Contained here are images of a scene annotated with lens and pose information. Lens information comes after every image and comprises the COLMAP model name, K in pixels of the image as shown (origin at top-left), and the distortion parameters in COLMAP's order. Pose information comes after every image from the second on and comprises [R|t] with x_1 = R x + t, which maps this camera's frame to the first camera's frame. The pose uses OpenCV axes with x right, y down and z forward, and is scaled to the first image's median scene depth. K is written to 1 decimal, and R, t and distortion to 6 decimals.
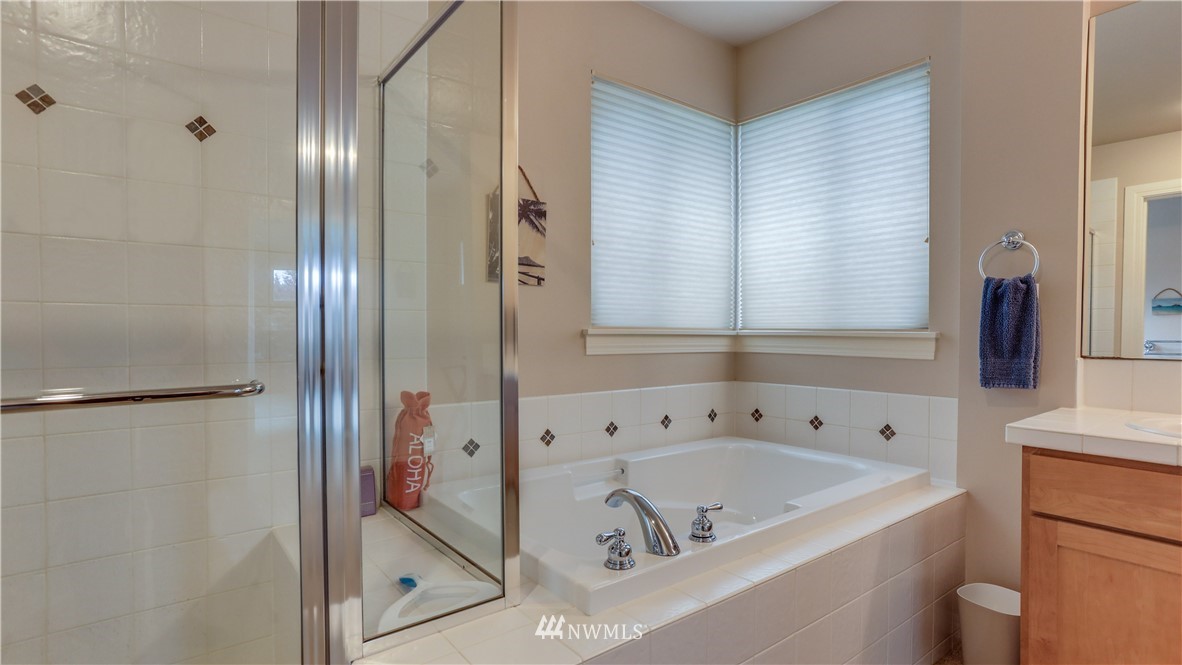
lens RADIAL K [[579.5, 0, 598.1], [0, 579.5, 337.8], [0, 0, 1]] dist [-0.052557, 0.034012]
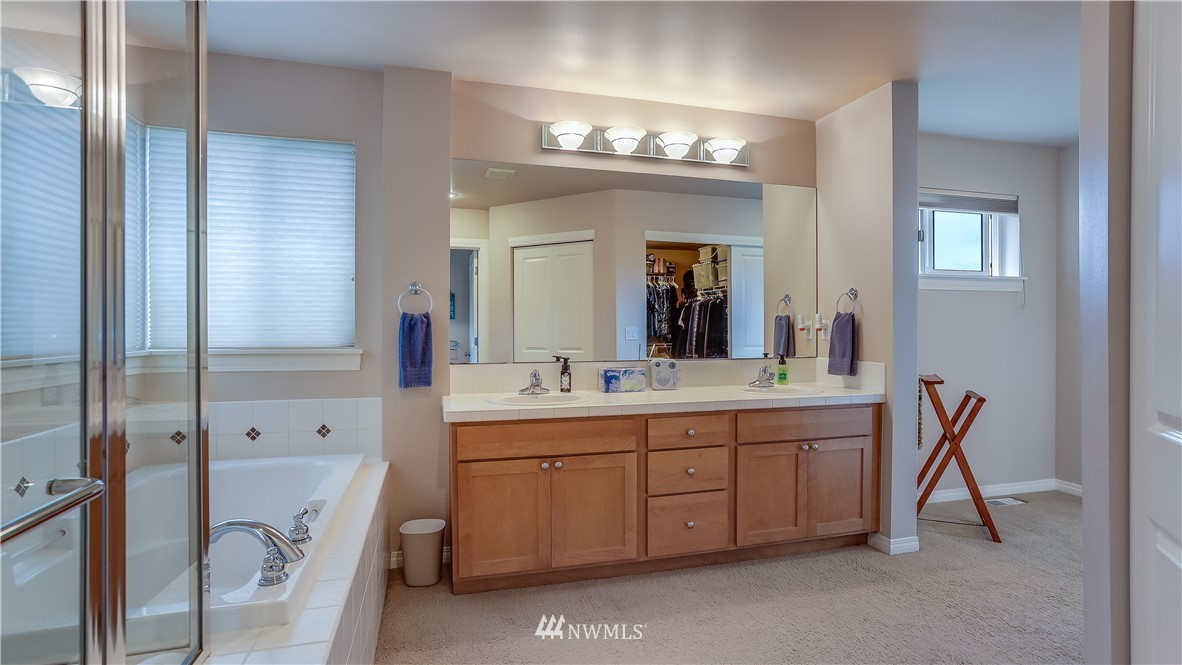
lens RADIAL K [[576.2, 0, 595.1], [0, 576.2, 320.5], [0, 0, 1]] dist [-0.054068, 0.035919]
pose [[0.376373, 0.006612, 0.926445, -0.403846], [0.009761, 0.999891, -0.011102, -0.052525], [-0.926417, 0.013222, 0.376267, -0.006352]]
